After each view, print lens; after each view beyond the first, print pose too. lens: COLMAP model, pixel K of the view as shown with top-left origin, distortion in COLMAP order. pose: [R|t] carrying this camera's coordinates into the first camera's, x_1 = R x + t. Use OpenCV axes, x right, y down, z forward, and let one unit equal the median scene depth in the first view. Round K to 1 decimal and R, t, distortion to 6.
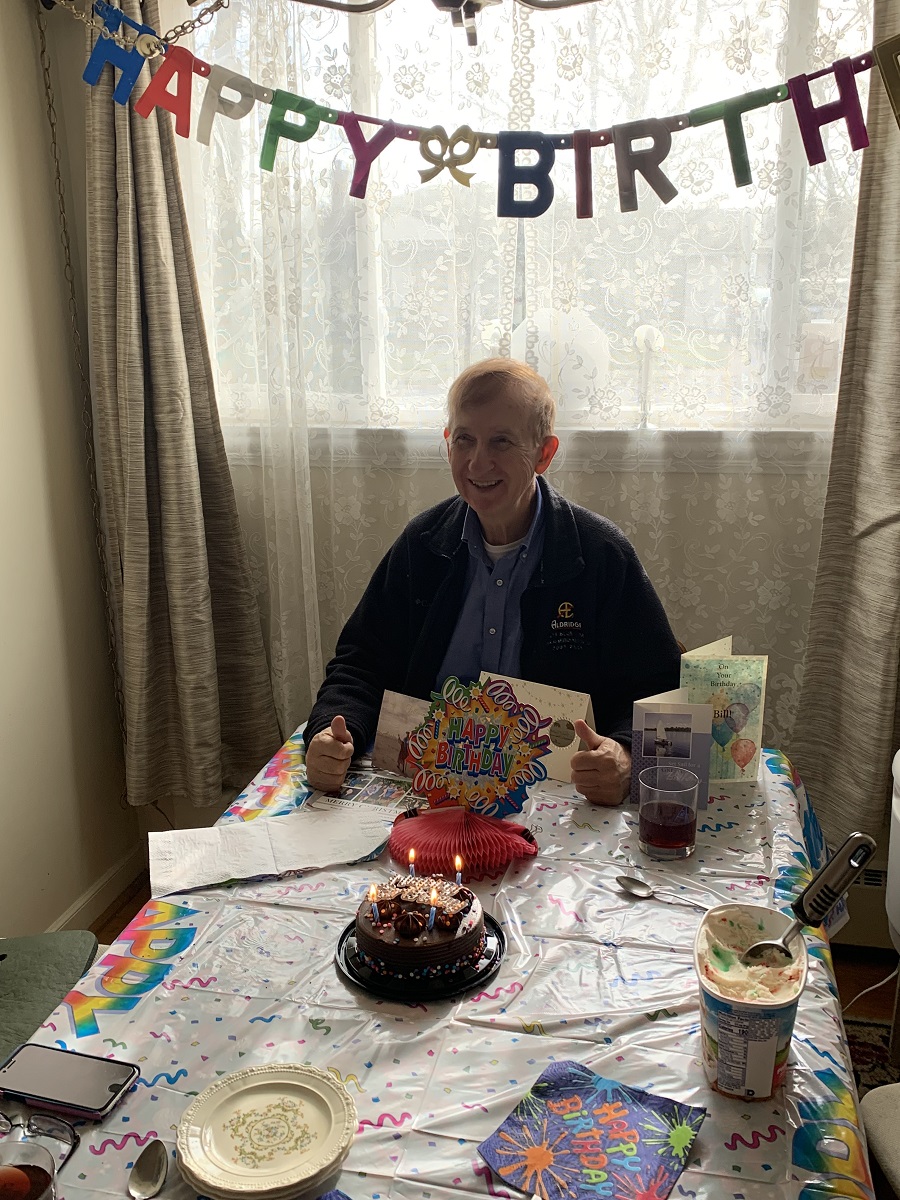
lens RADIAL K [[1127.7, 0, 451.7], [0, 1127.7, 606.8], [0, 0, 1]] dist [0.035850, 0.000000]
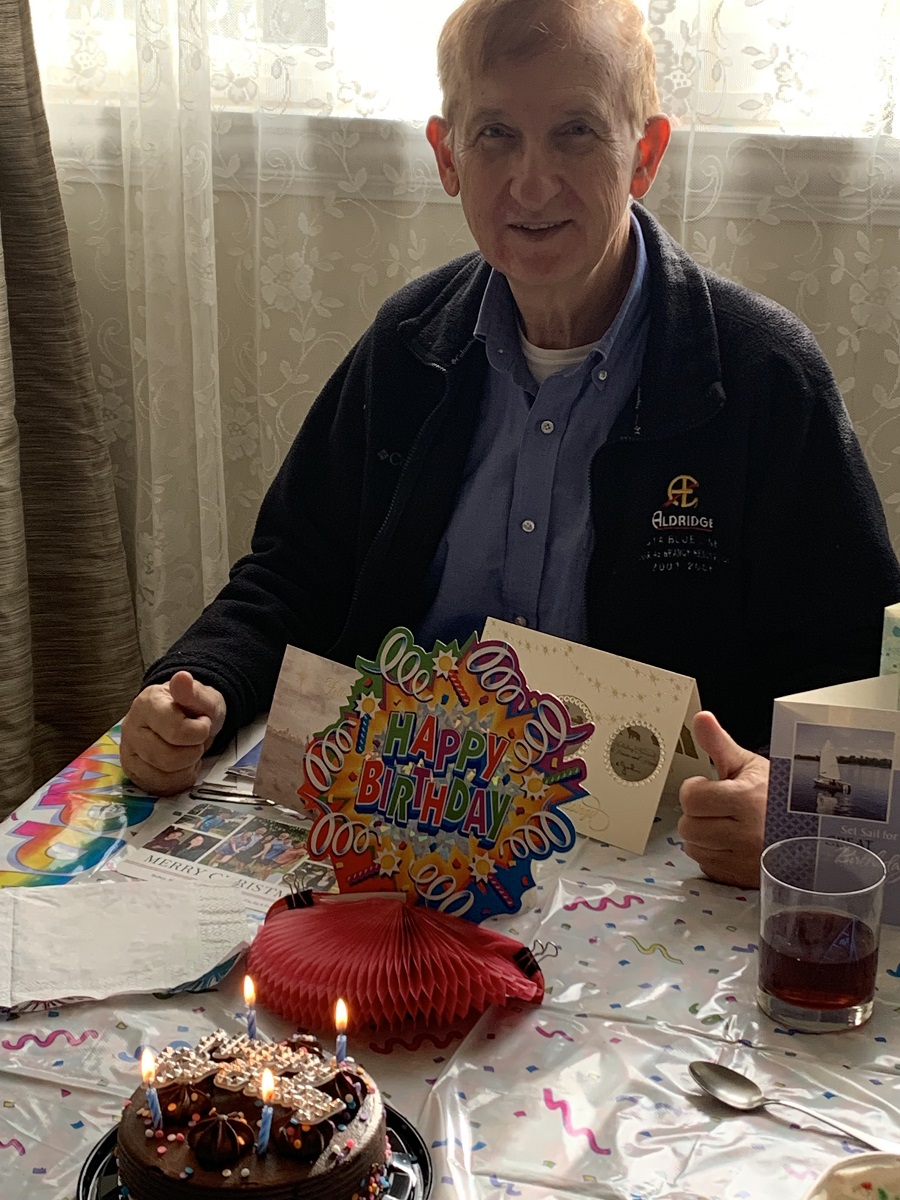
lens RADIAL K [[2074.4, 0, 448.6], [0, 2074.4, 602.6], [0, 0, 1]] dist [0.091100, 0.000000]
pose [[0.994631, 0.052913, -0.088929, 0.099478], [-0.047271, 0.996804, 0.064400, -0.008234], [0.092053, -0.059850, 0.993954, 0.104313]]
